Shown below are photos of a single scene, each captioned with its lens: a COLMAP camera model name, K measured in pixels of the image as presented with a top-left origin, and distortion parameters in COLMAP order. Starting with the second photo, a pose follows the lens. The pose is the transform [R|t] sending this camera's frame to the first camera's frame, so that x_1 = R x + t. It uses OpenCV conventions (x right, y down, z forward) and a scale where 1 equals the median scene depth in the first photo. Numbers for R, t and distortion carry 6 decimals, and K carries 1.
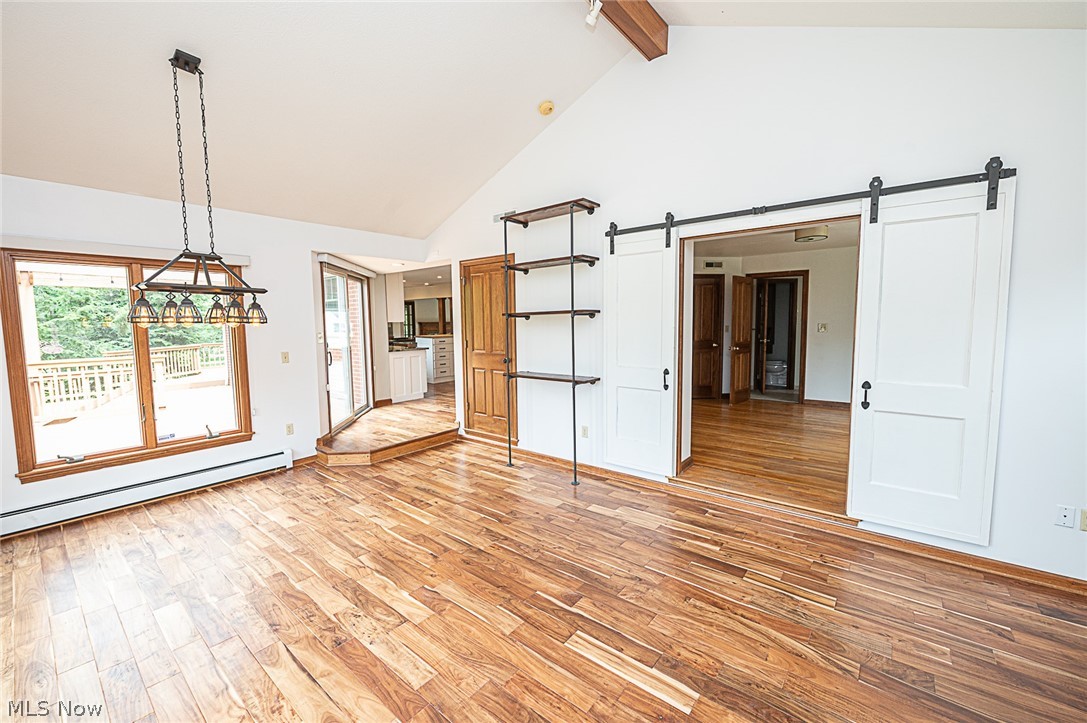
lens RADIAL K [[438.9, 0, 533.3], [0, 438.9, 354.8], [0, 0, 1]] dist [-0.003892, -0.000484]
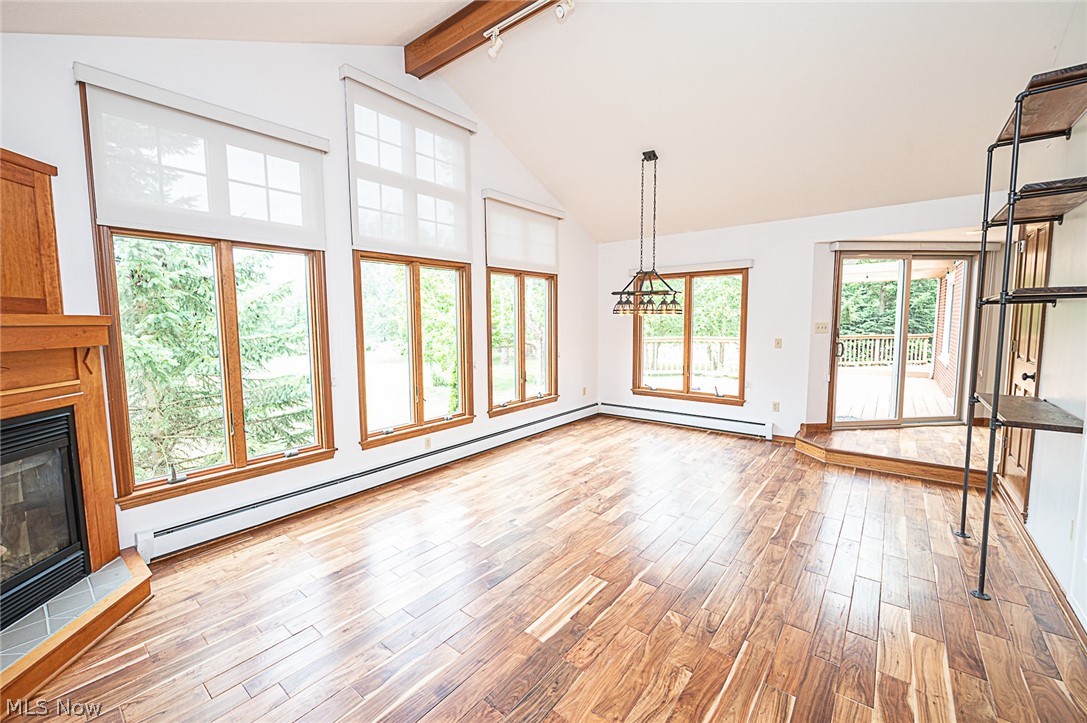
lens RADIAL K [[438.9, 0, 533.3], [0, 438.9, 354.8], [0, 0, 1]] dist [-0.003892, -0.000484]
pose [[0.006491, 0.093346, -0.995613, 0.665562], [-0.067432, 0.993408, 0.092699, -0.031988], [0.997703, 0.066535, 0.012743, 0.419609]]
